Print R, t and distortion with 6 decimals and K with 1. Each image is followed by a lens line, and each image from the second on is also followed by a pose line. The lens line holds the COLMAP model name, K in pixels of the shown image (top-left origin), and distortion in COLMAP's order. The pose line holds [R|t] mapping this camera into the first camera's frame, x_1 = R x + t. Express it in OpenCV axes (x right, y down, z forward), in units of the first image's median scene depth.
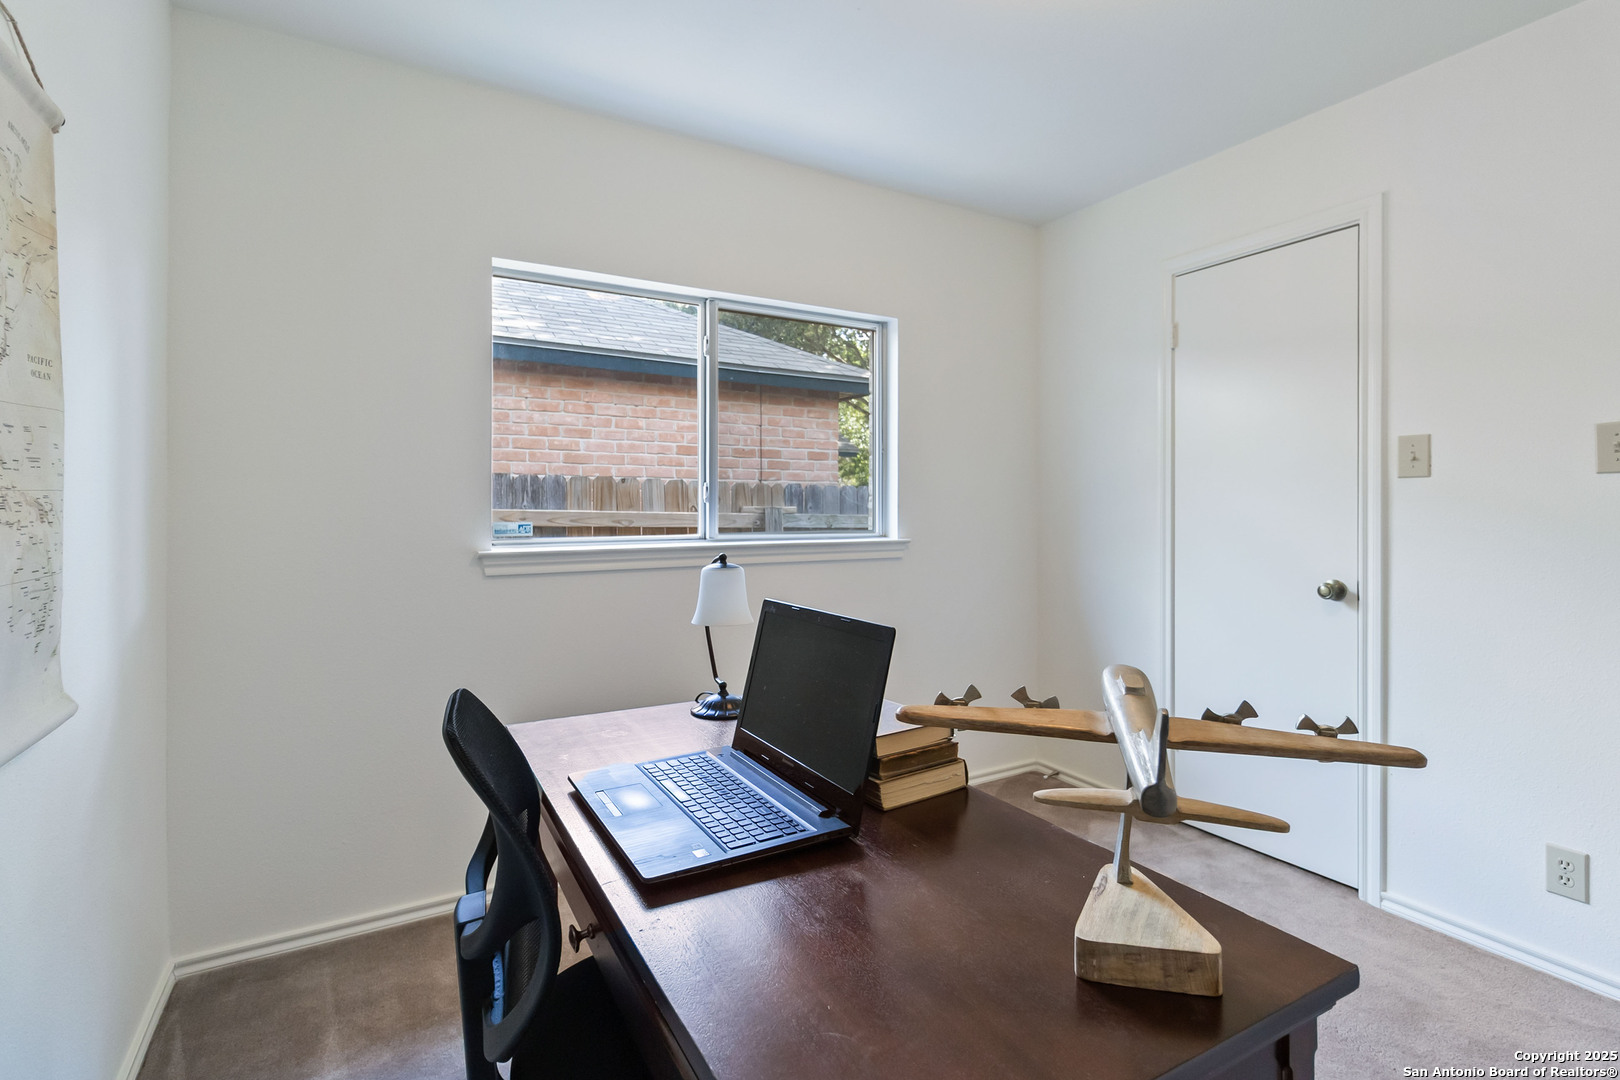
lens RADIAL K [[763.5, 0, 812.6], [0, 763.5, 524.1], [0, 0, 1]] dist [-0.001623, 0.001418]
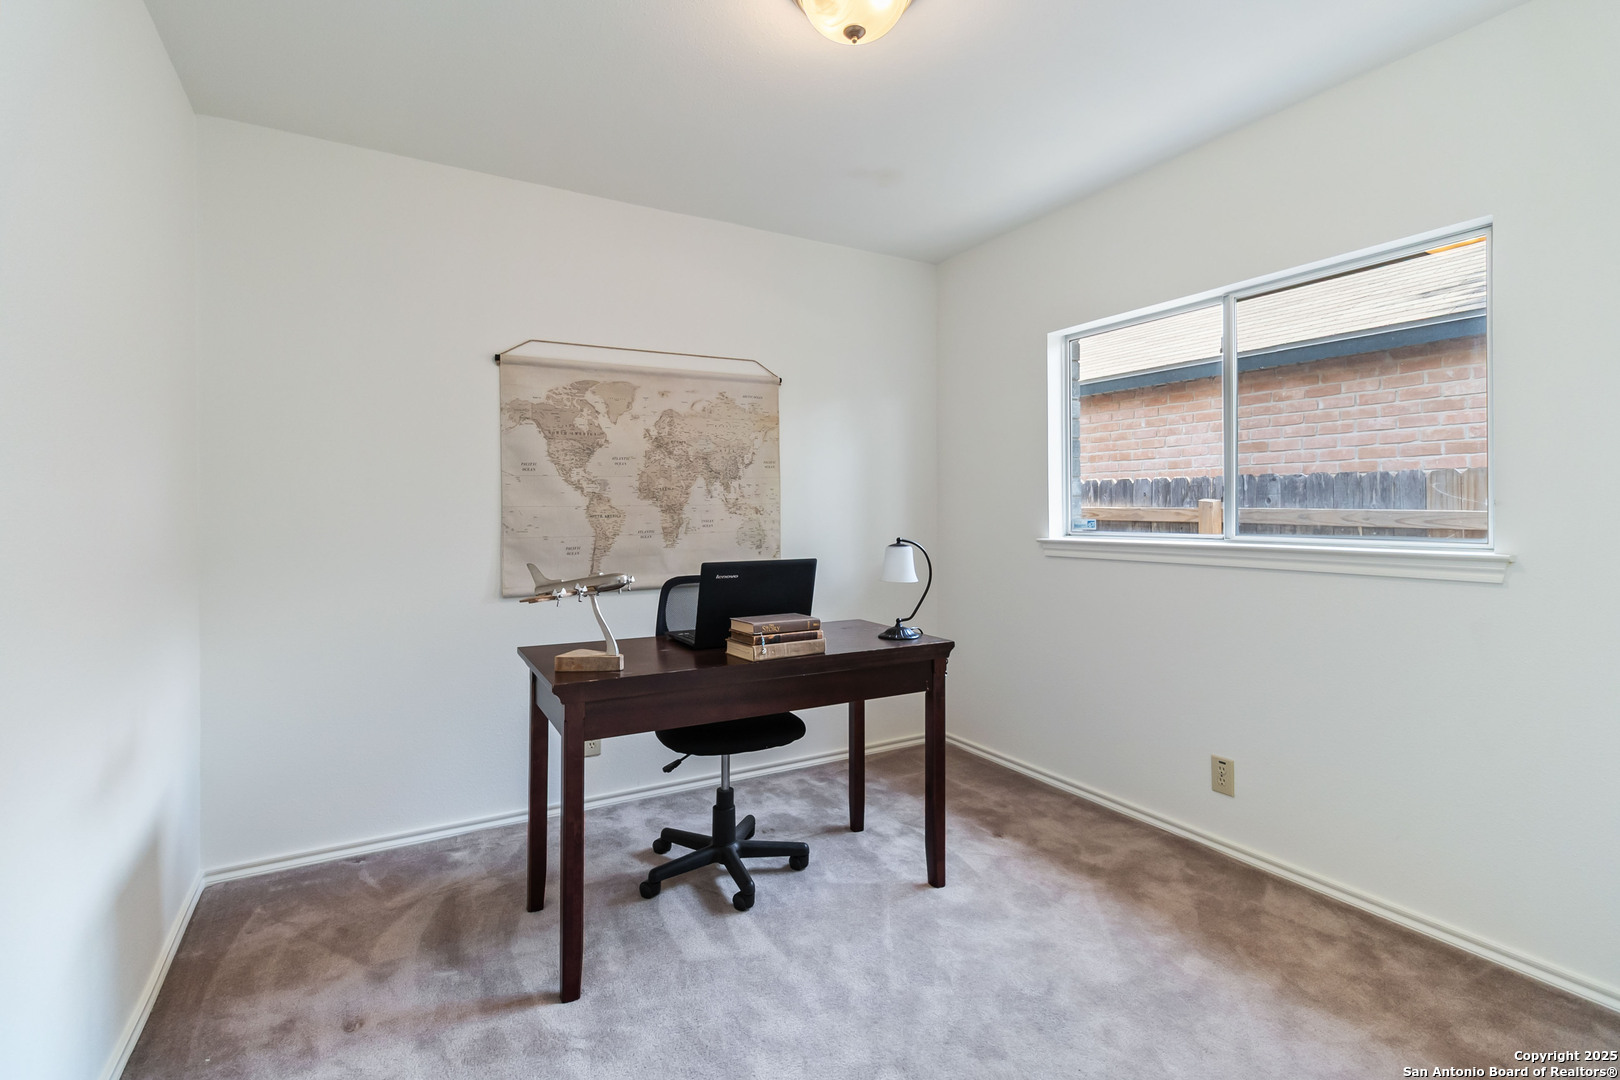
lens RADIAL K [[763.5, 0, 814.1], [0, 763.5, 532.0], [0, 0, 1]] dist [-0.001623, 0.001418]
pose [[0.007429, 0.015796, -0.999848, 0.745041], [-0.015143, 0.999762, 0.015682, 0.006489], [0.999858, 0.015025, 0.007666, 0.411086]]
